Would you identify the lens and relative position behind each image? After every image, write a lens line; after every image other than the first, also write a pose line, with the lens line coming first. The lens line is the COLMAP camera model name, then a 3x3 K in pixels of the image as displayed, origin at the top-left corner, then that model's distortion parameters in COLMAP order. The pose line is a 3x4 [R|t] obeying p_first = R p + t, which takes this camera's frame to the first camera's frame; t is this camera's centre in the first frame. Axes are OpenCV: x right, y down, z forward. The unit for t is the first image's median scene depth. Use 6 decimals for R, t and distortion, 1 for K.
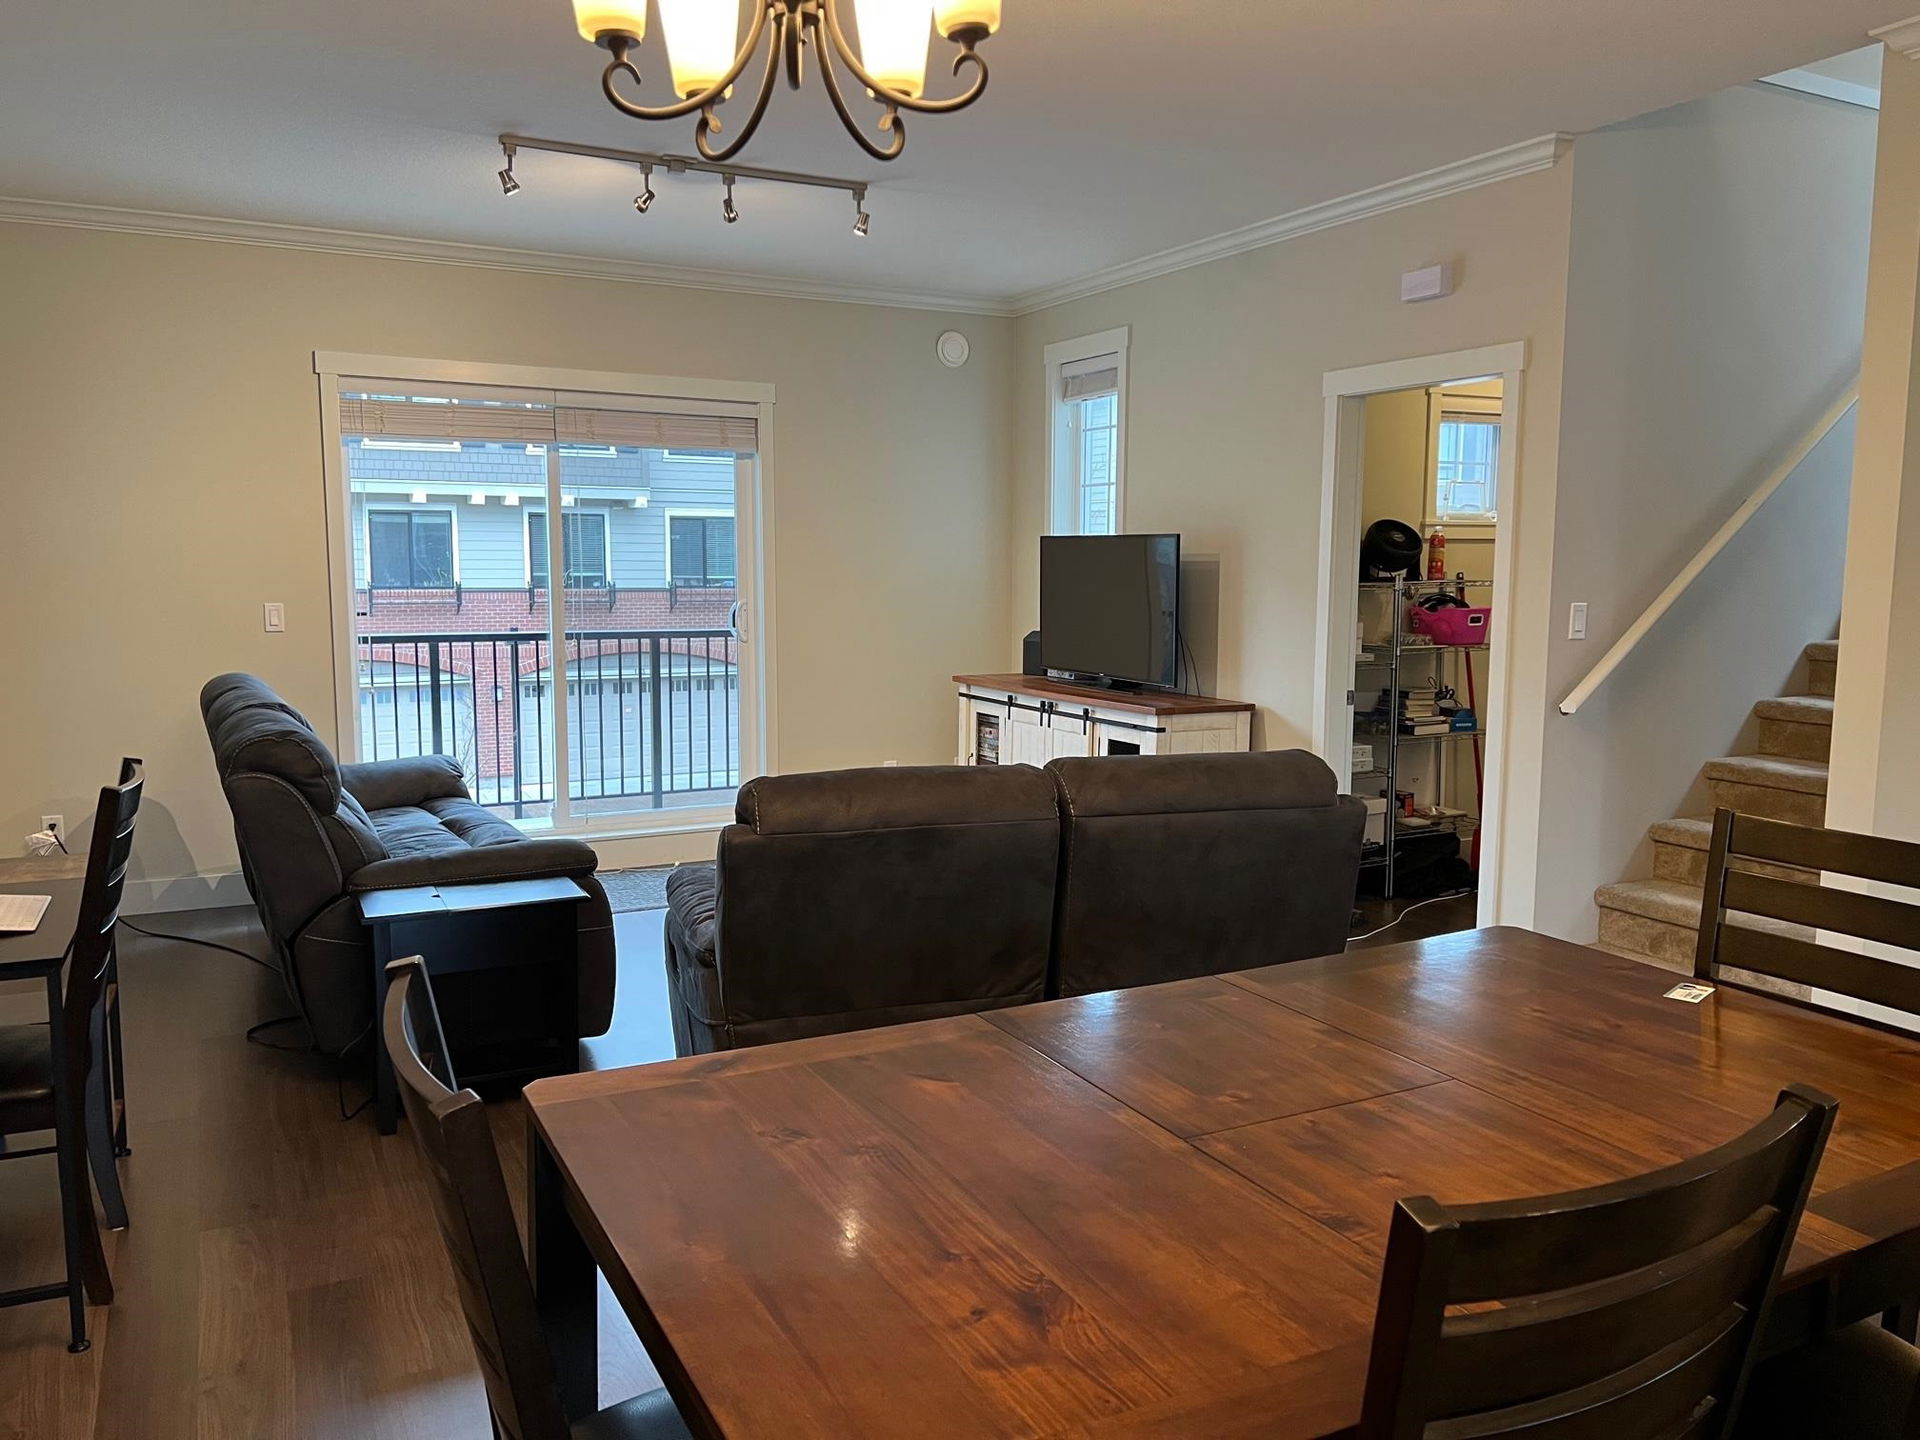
lens RADIAL K [[1431.0, 0, 948.9], [0, 1431.0, 716.0], [0, 0, 1]] dist [0.041239, -0.051347]
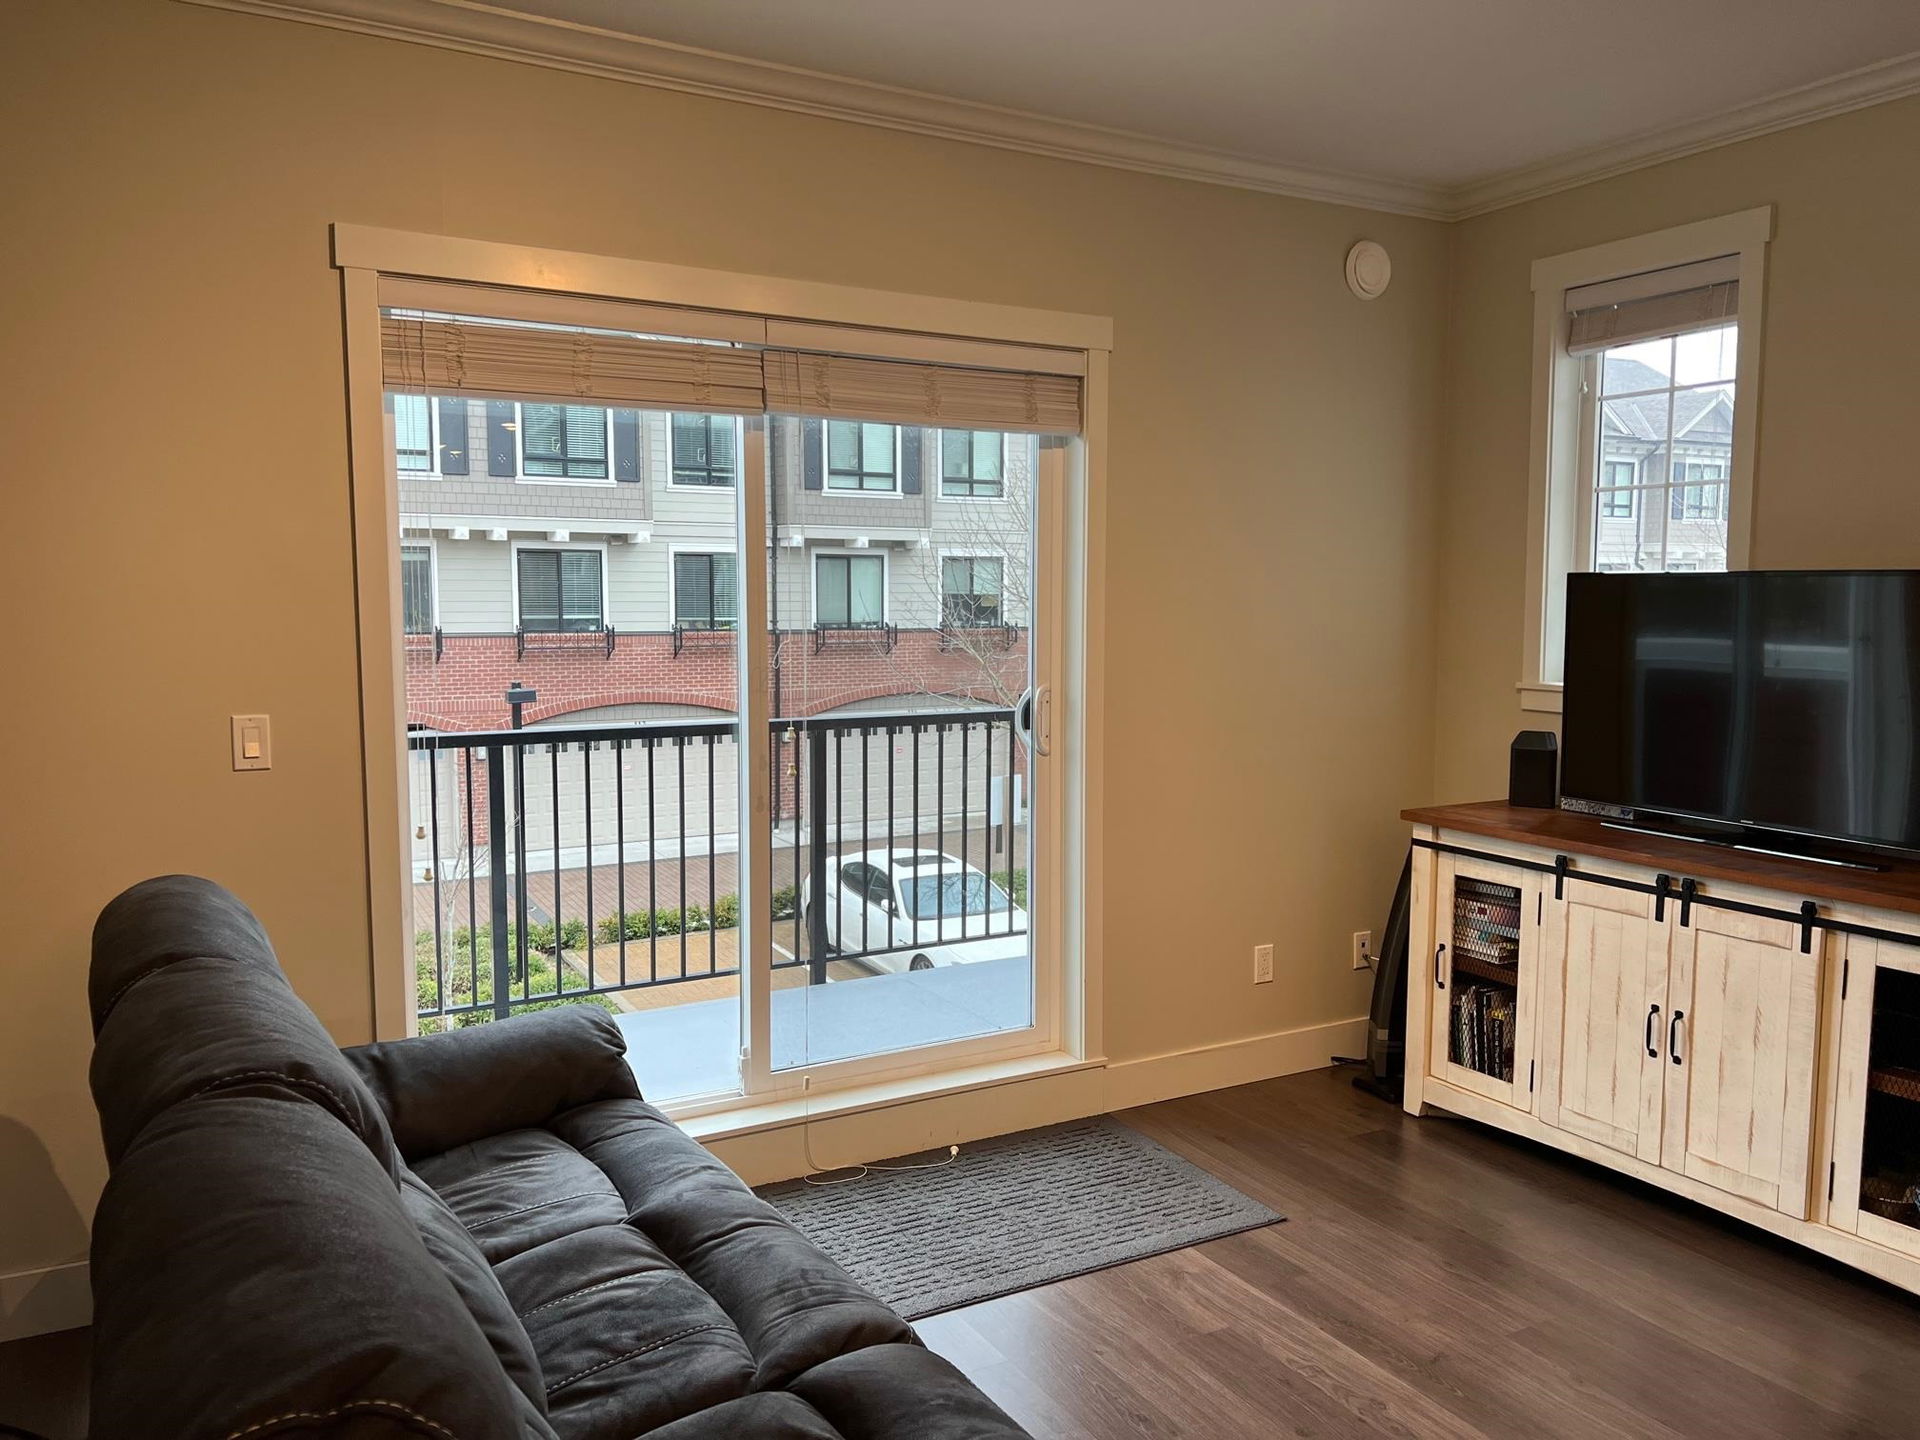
lens RADIAL K [[1431.0, 0, 948.9], [0, 1431.0, 716.0], [0, 0, 1]] dist [0.041239, -0.051347]
pose [[0.999577, -0.006789, 0.028263, -0.203711], [0.007485, 0.999669, -0.024622, -0.054749], [-0.028086, 0.024823, 0.999297, 0.416771]]
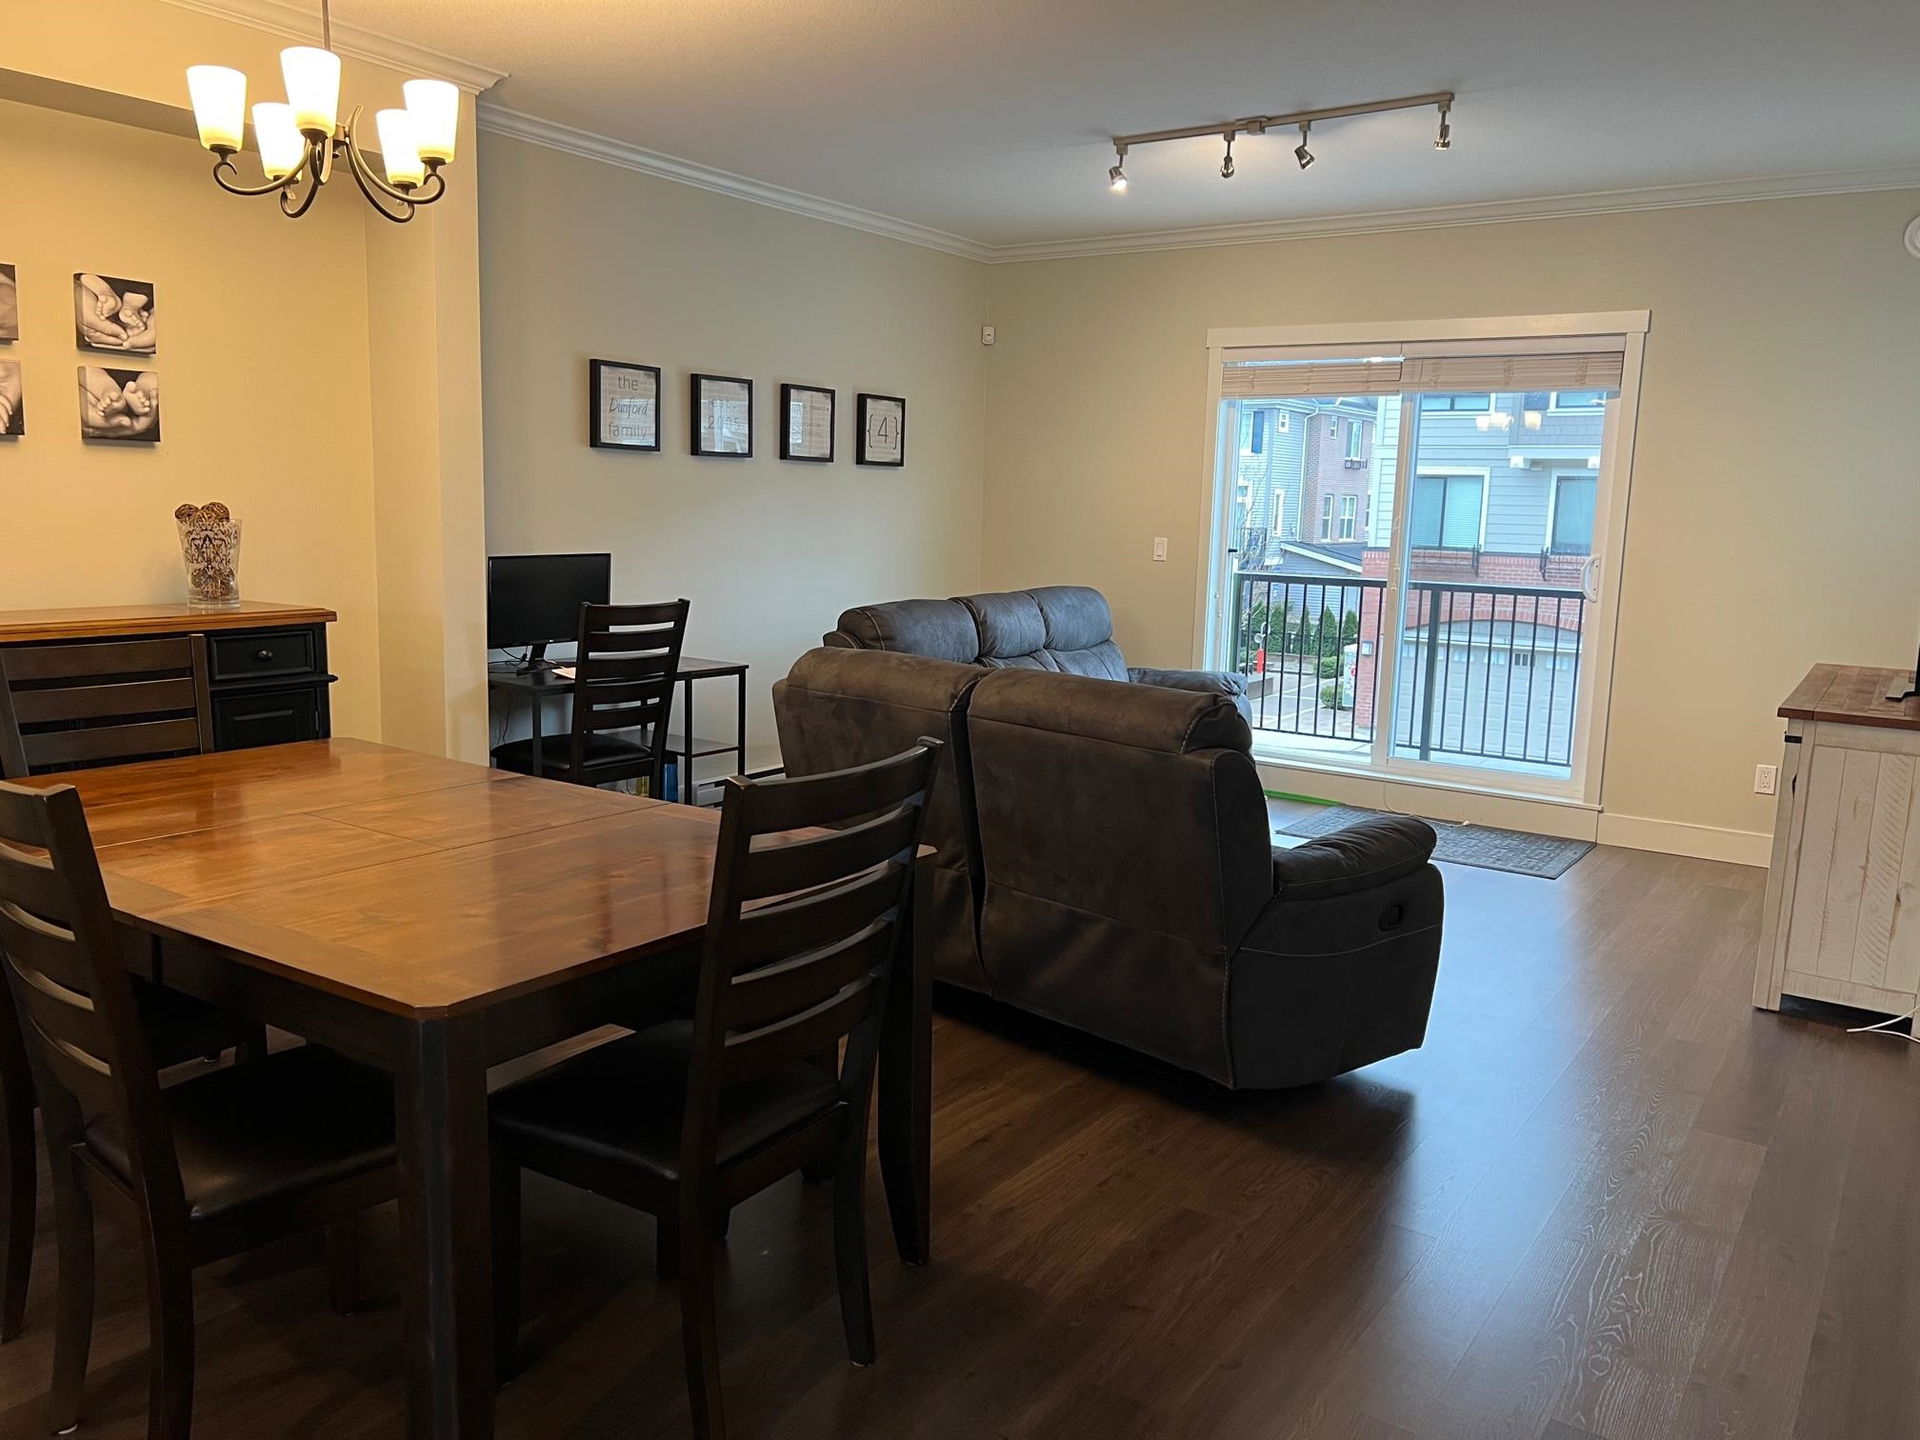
lens RADIAL K [[1431.0, 0, 948.9], [0, 1431.0, 716.0], [0, 0, 1]] dist [0.041239, -0.051347]
pose [[0.457825, 0.141095, -0.877775, 0.486580], [-0.129291, 0.987396, 0.091281, -0.012012], [0.879591, 0.071697, 0.470297, 0.225309]]
